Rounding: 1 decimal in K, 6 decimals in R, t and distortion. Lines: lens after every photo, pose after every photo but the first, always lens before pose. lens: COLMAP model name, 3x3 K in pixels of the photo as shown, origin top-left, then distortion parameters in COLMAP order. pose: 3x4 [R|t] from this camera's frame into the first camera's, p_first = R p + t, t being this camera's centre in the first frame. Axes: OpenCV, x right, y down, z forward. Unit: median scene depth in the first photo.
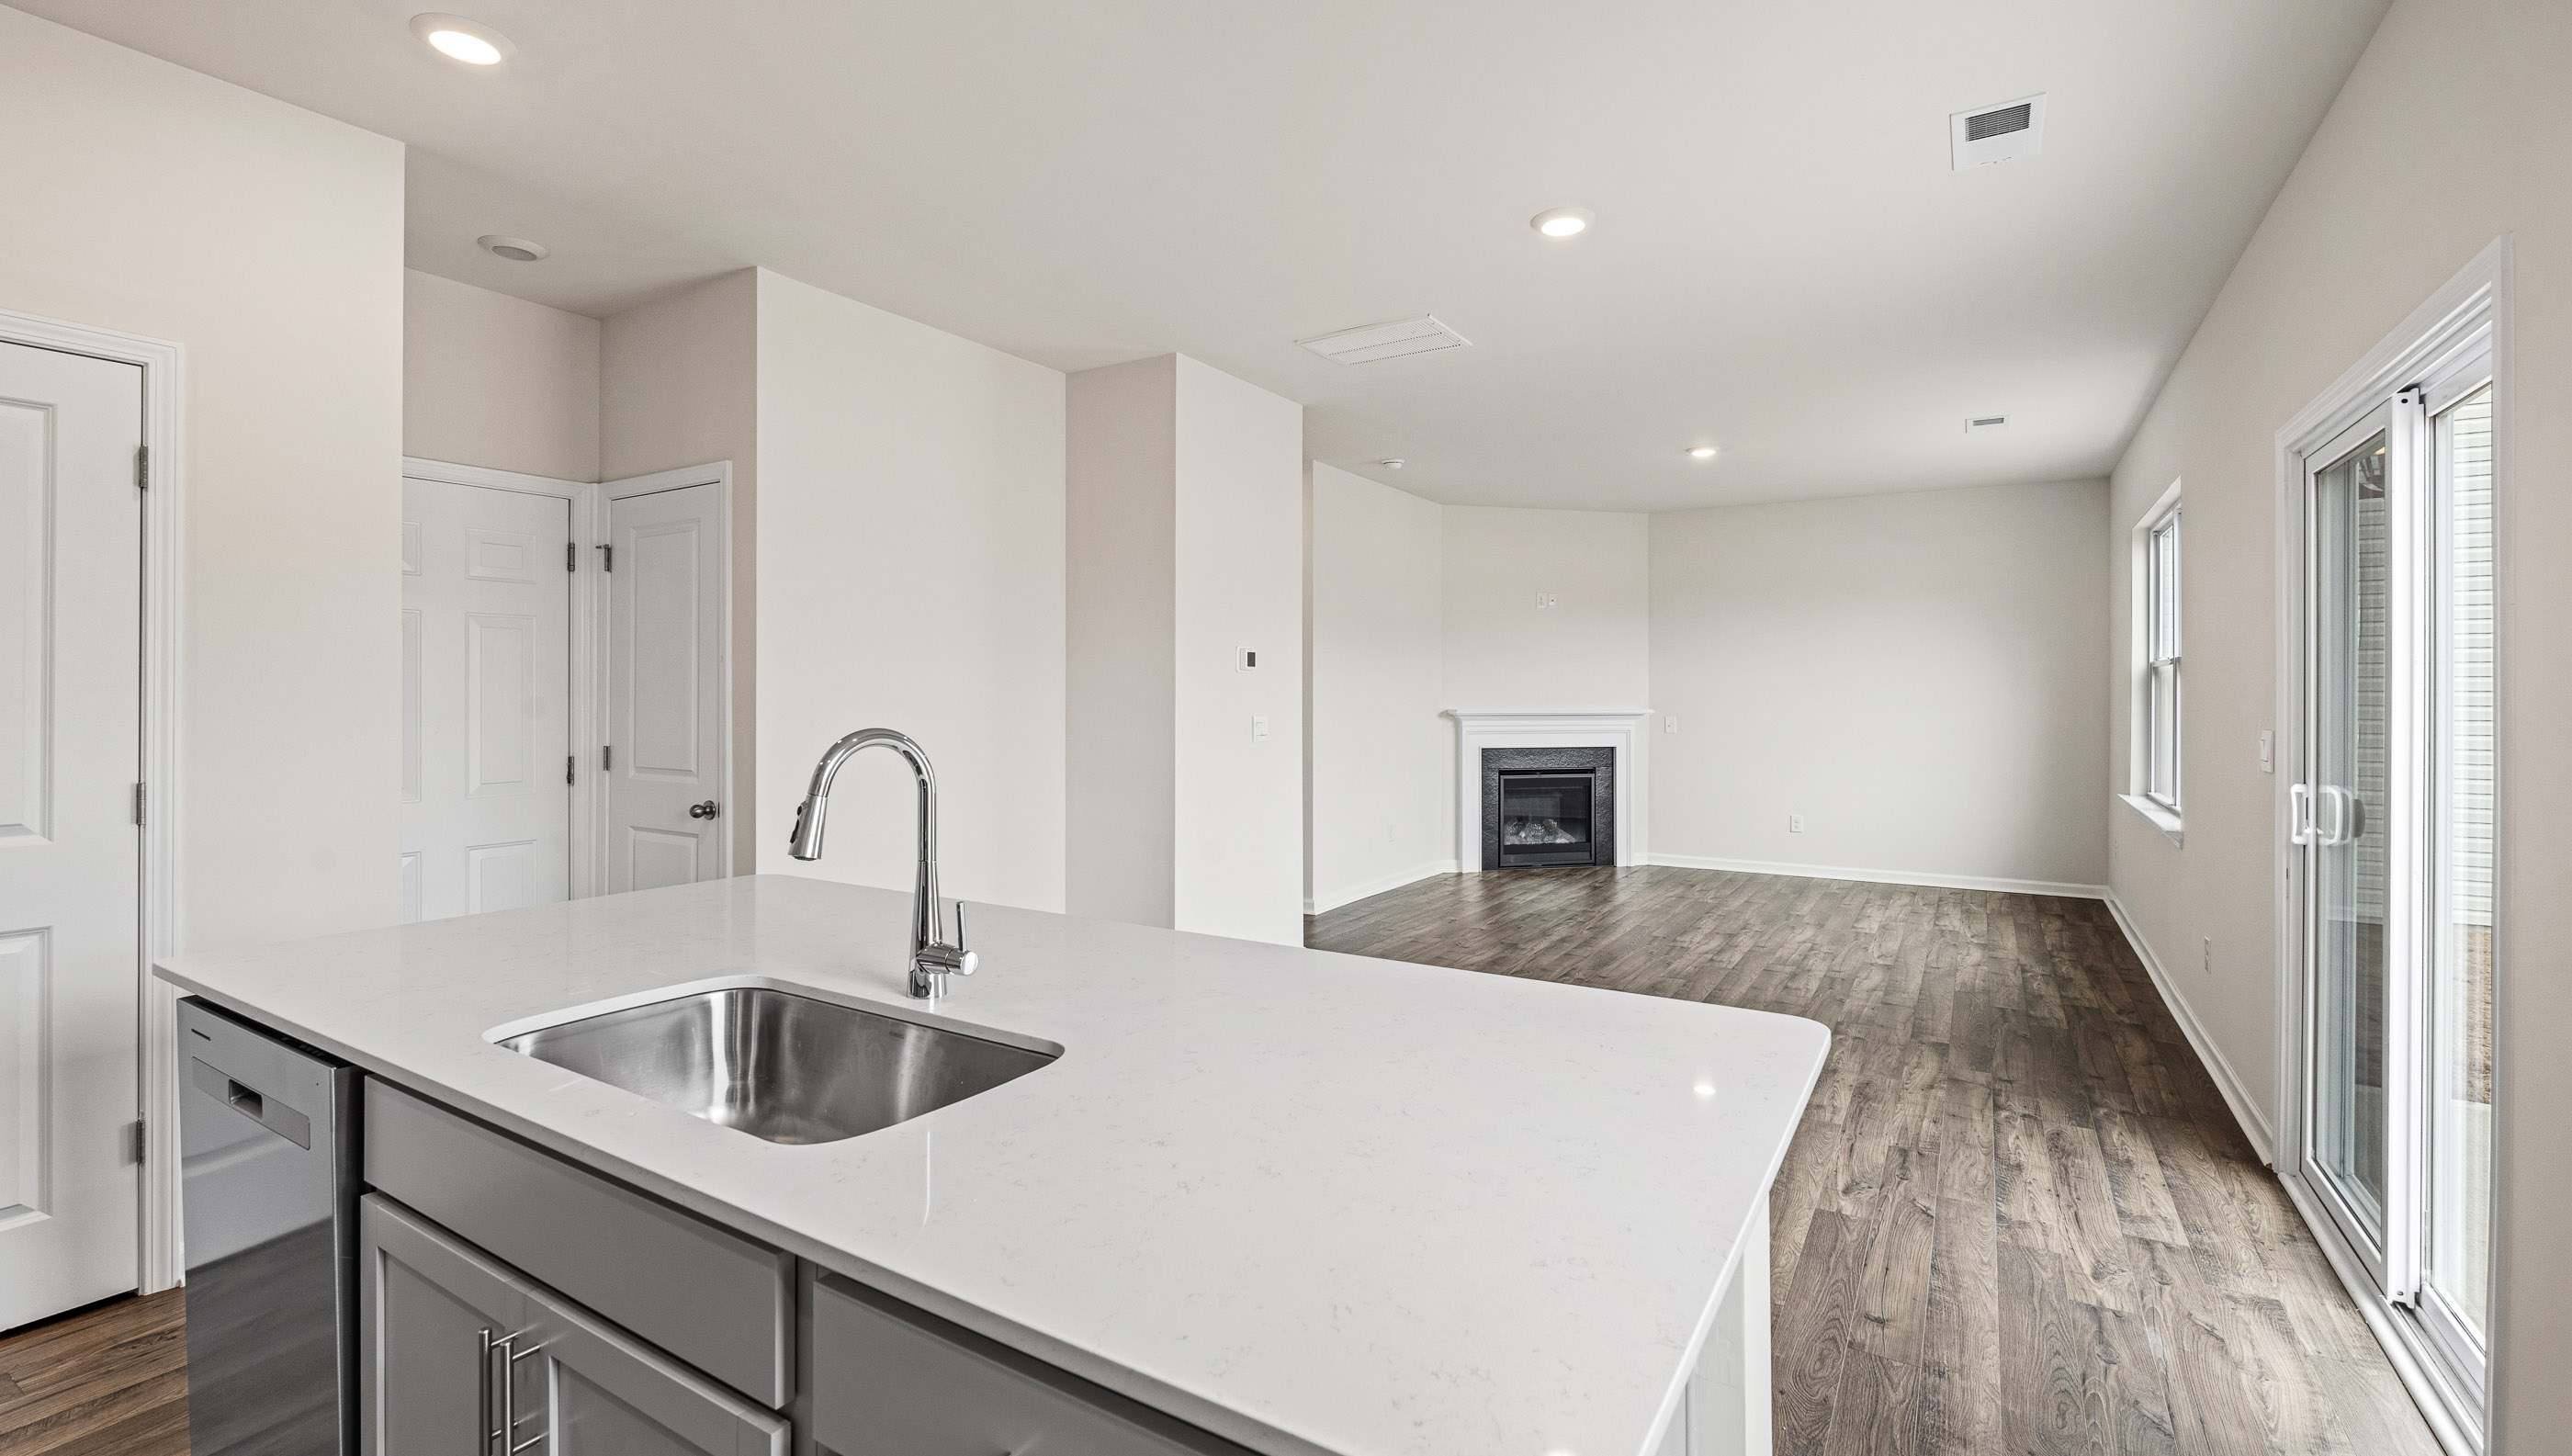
lens RADIAL K [[1129.5, 0, 1290.9], [0, 1129.5, 701.2], [0, 0, 1]] dist [-0.002698, -0.000645]
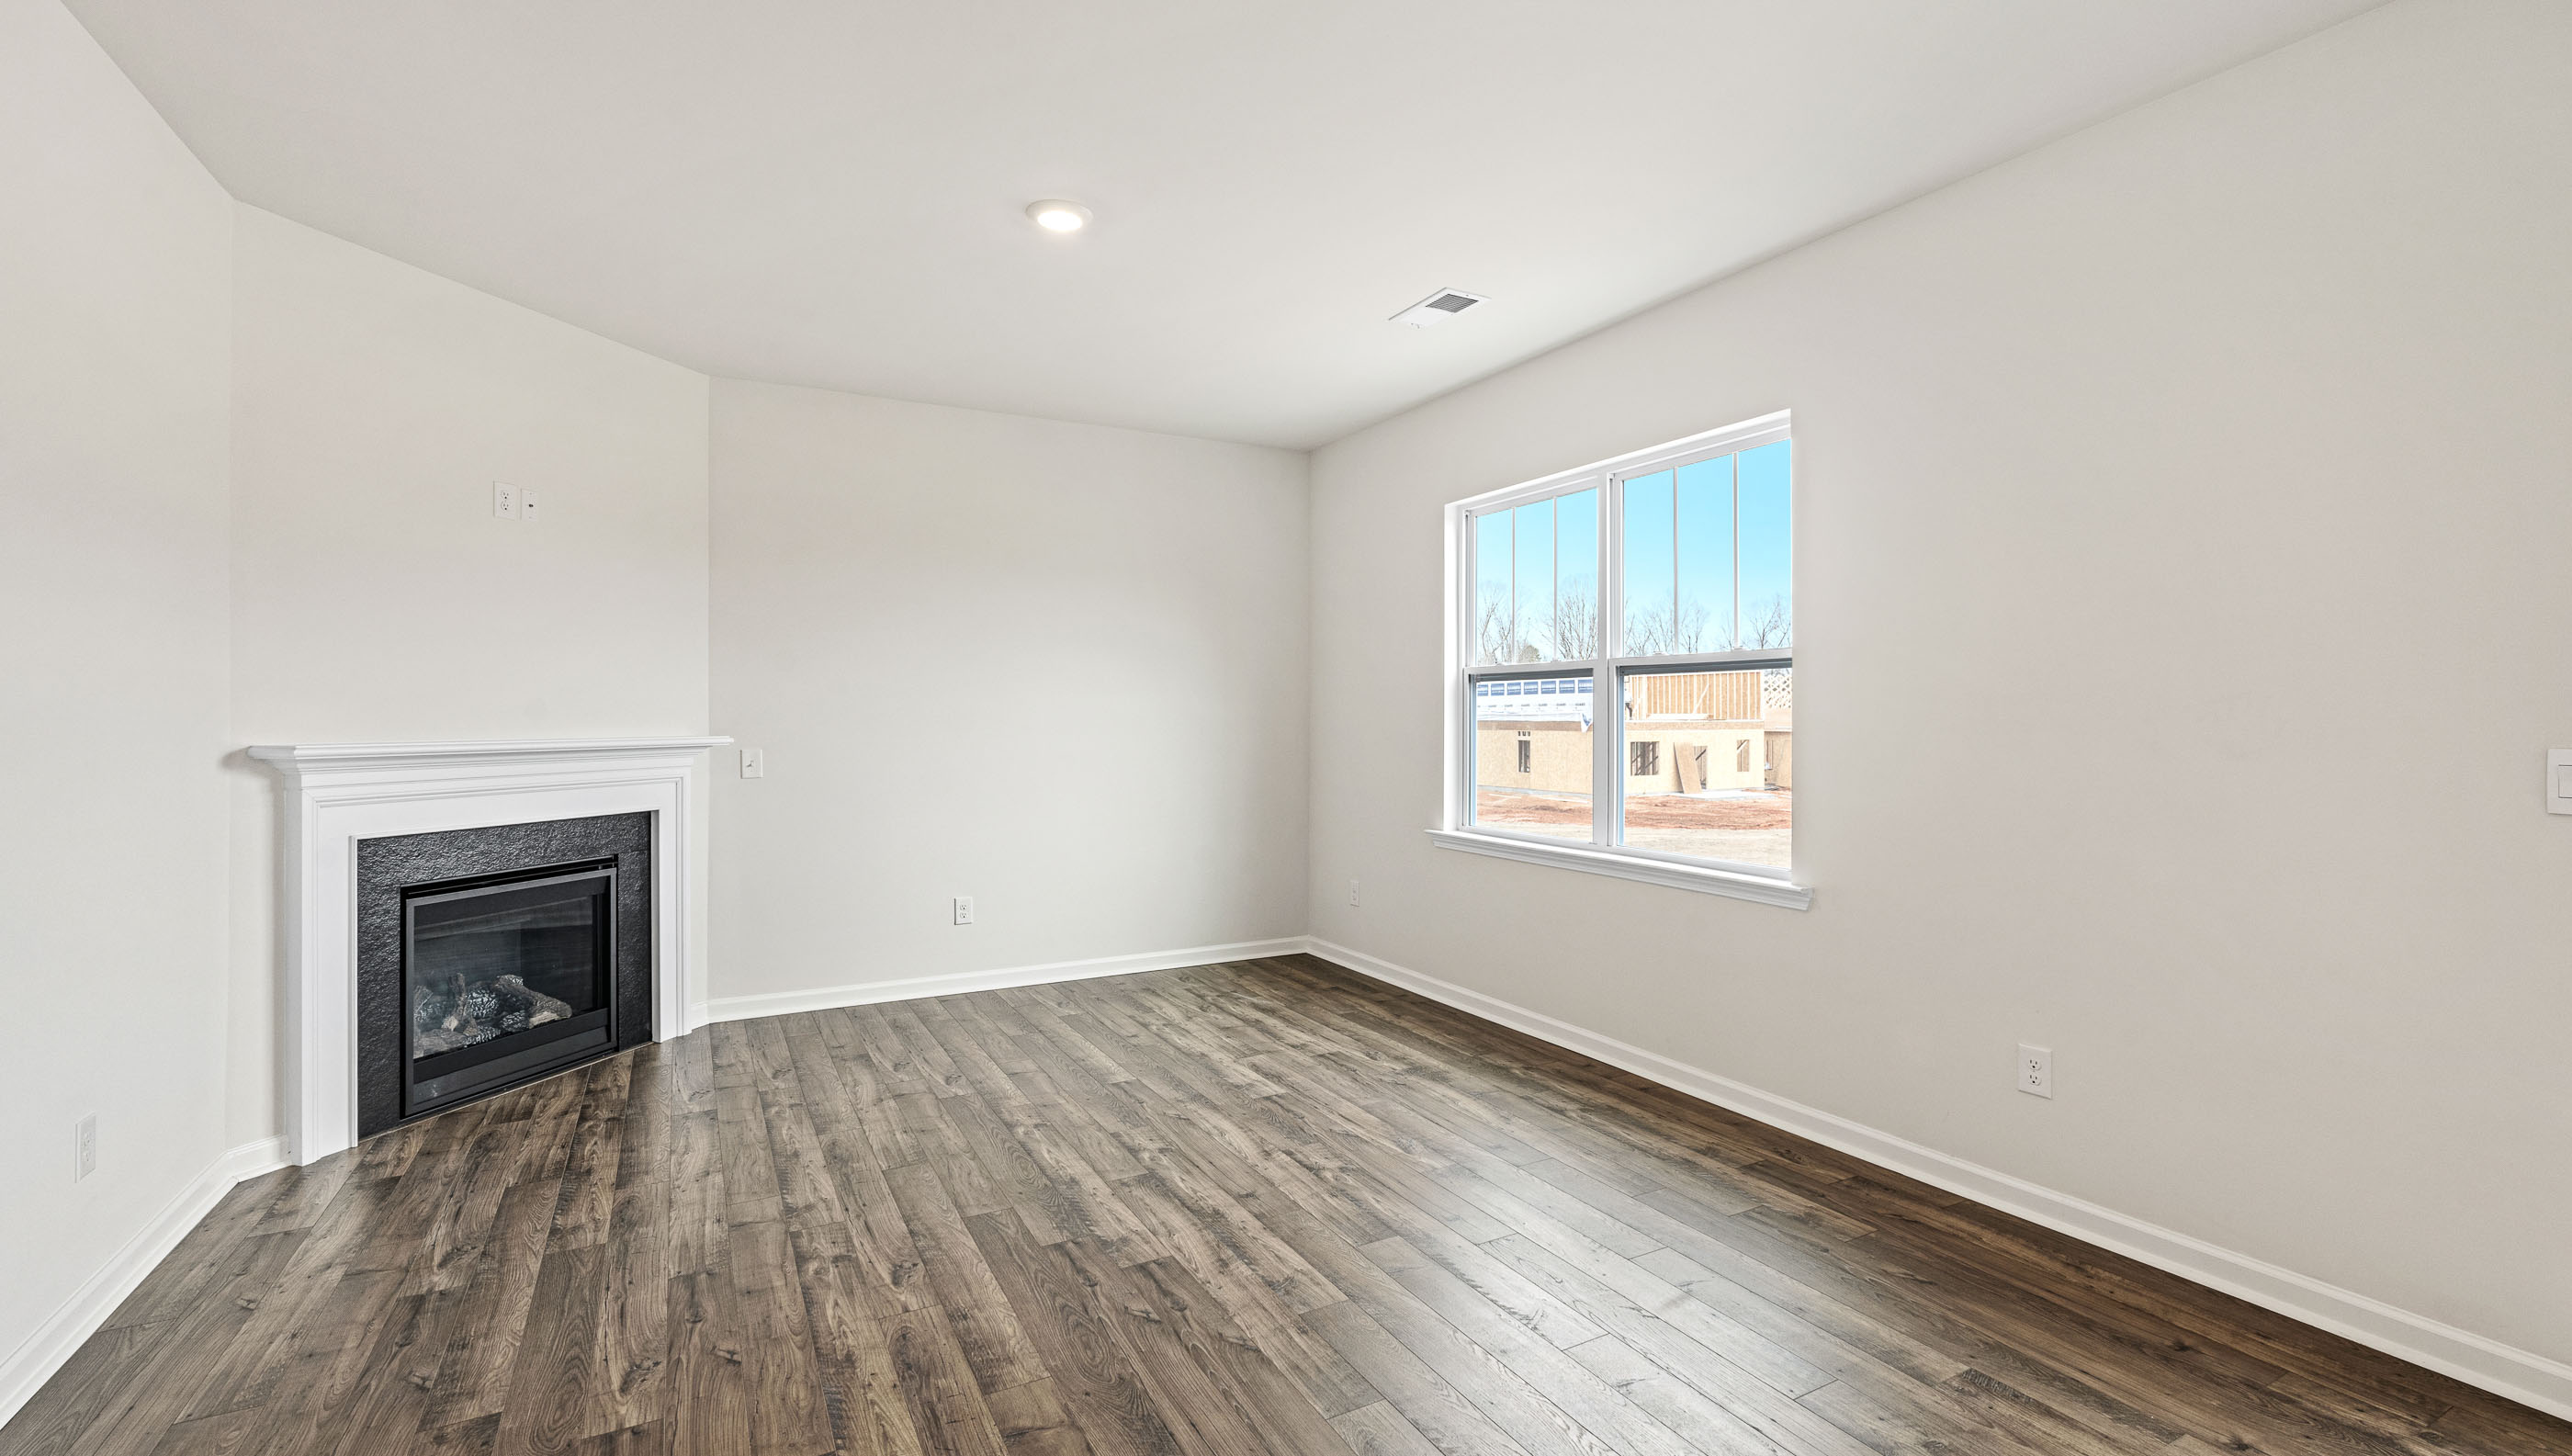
lens RADIAL K [[1112.0, 0, 1286.0], [0, 1112.0, 728.0], [0, 0, 1]] dist [-0.003614, -0.000031]
pose [[0.501708, -0.007126, 0.865008, -0.006303], [0.006515, 0.999969, 0.004458, 0.002282], [-0.865013, 0.003399, 0.501738, 0.515052]]
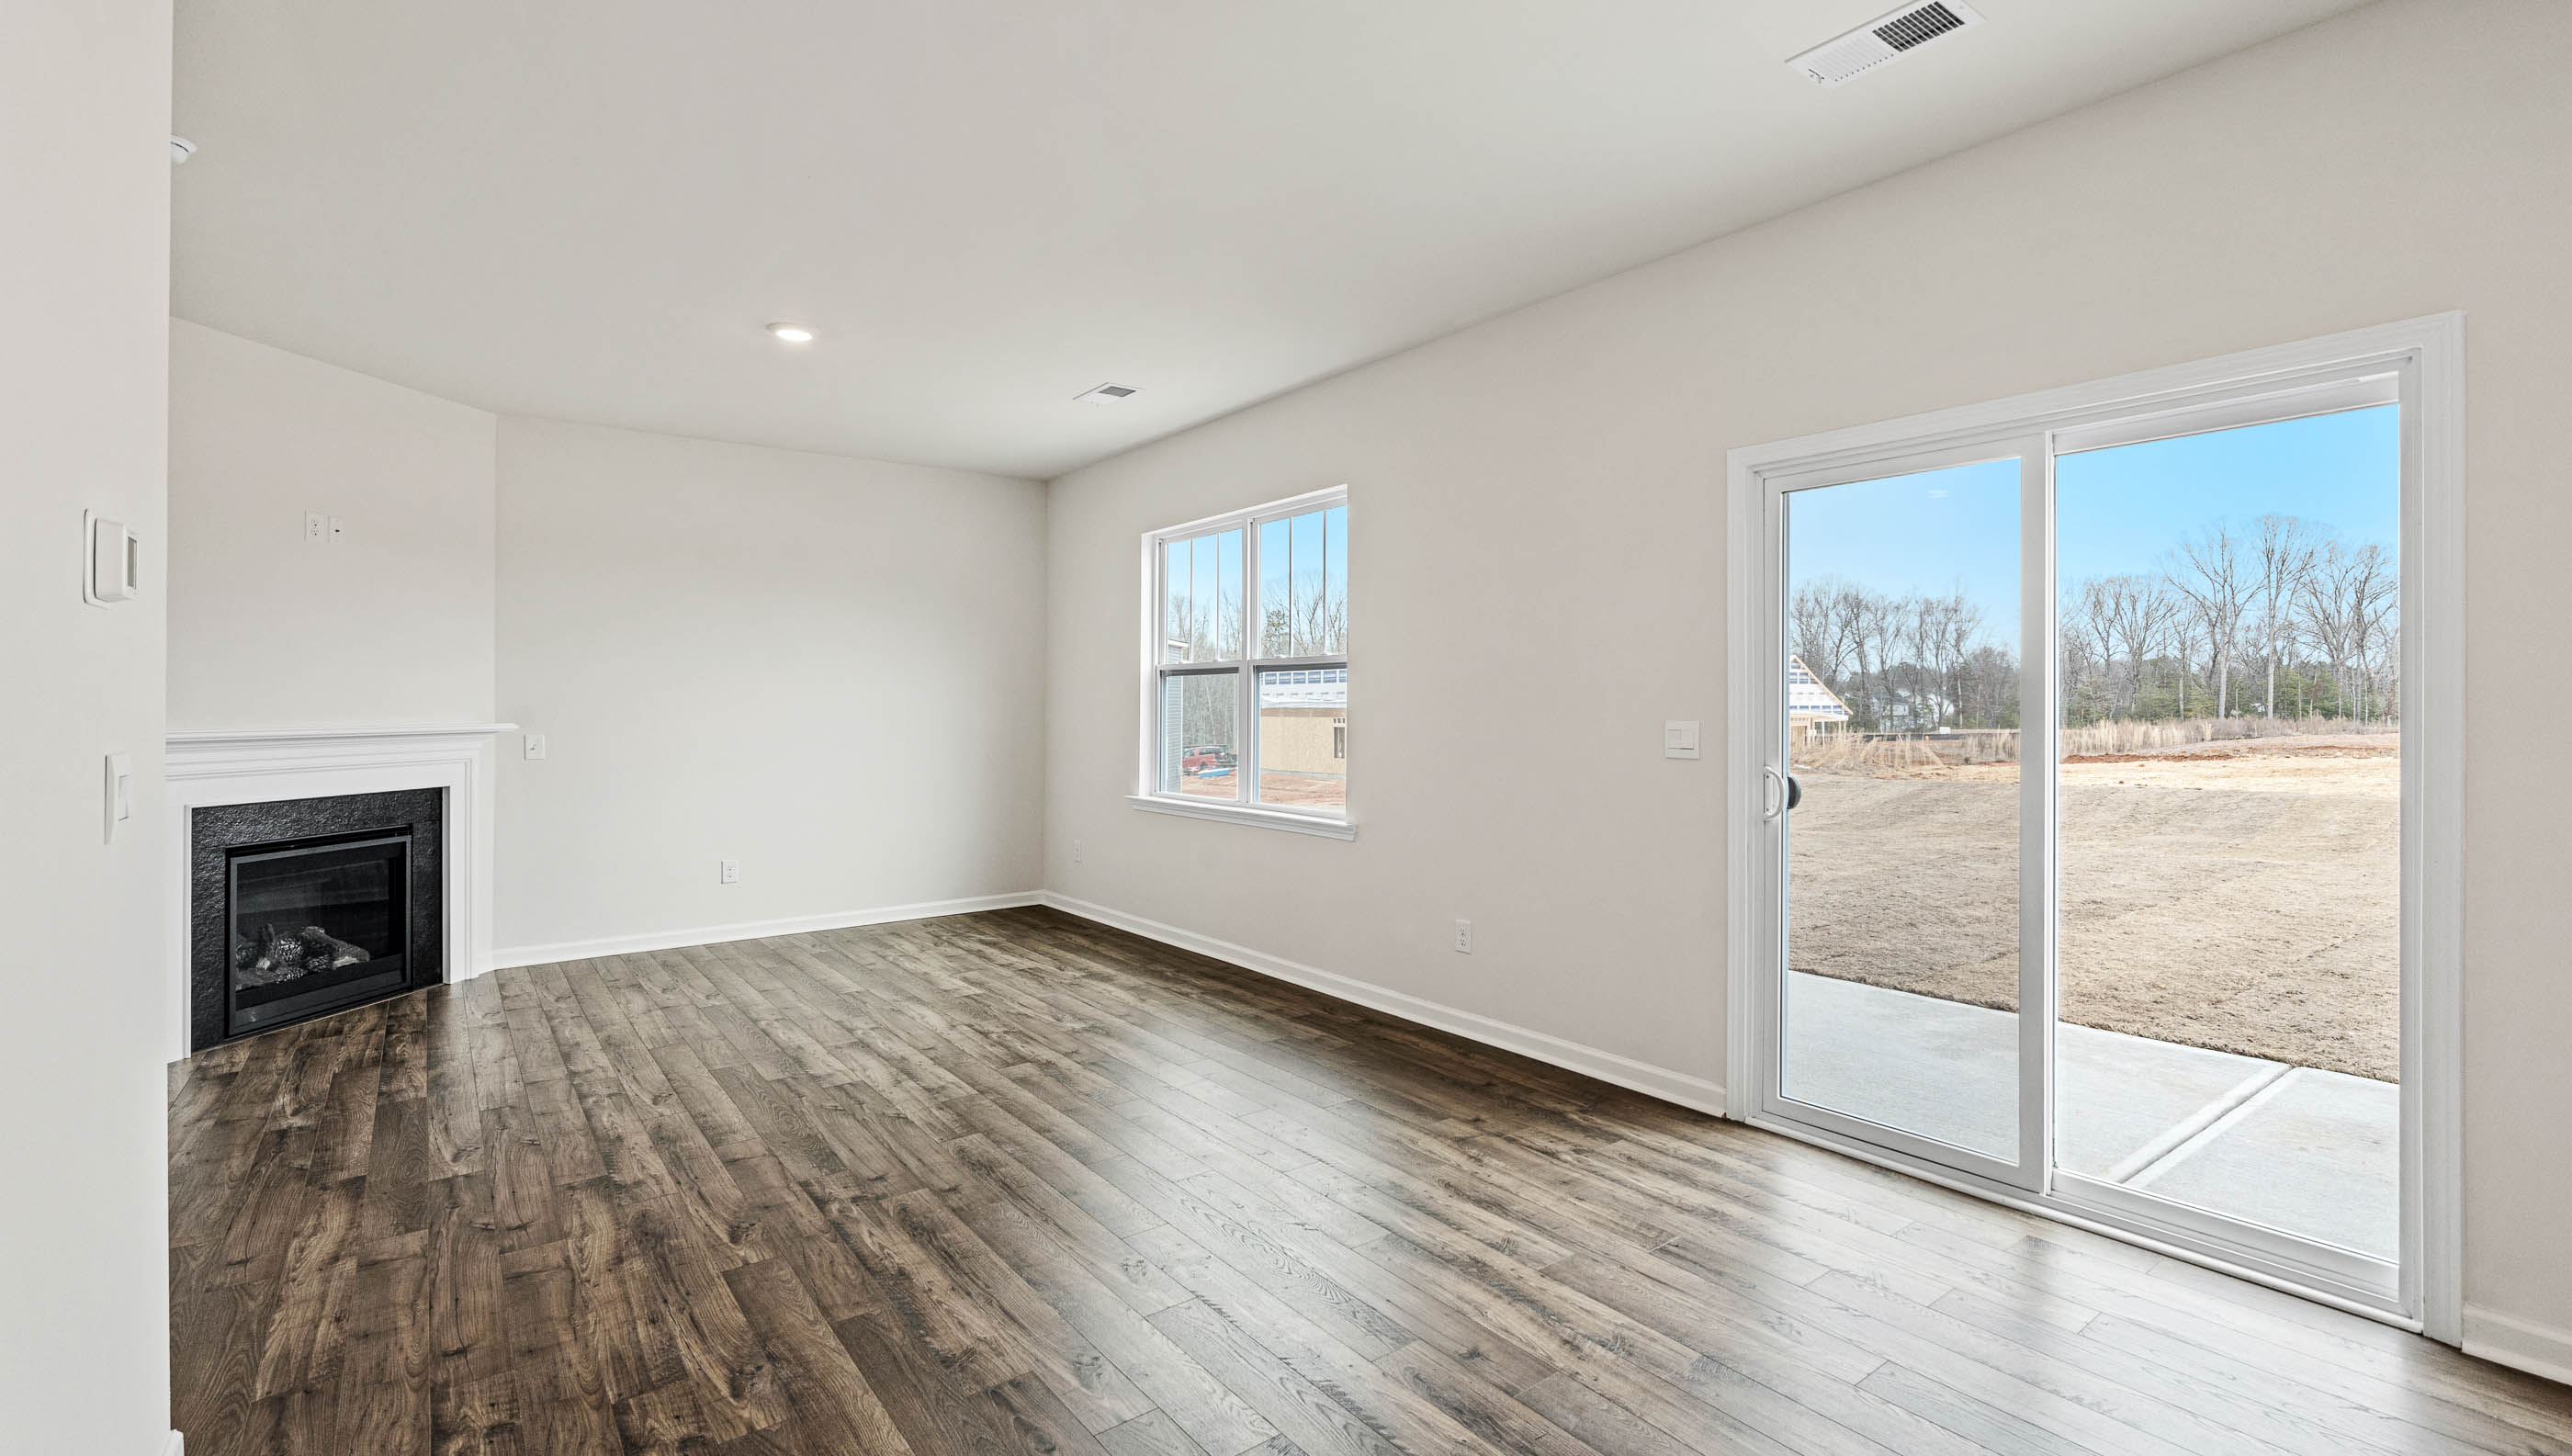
lens RADIAL K [[1129.5, 0, 1290.9], [0, 1129.5, 701.2], [0, 0, 1]] dist [-0.002698, -0.000645]
pose [[0.362343, 0.002700, 0.932041, -0.116964], [0.011216, 0.999911, -0.007258, 0.003910], [-0.931977, 0.013084, 0.362280, 0.370090]]
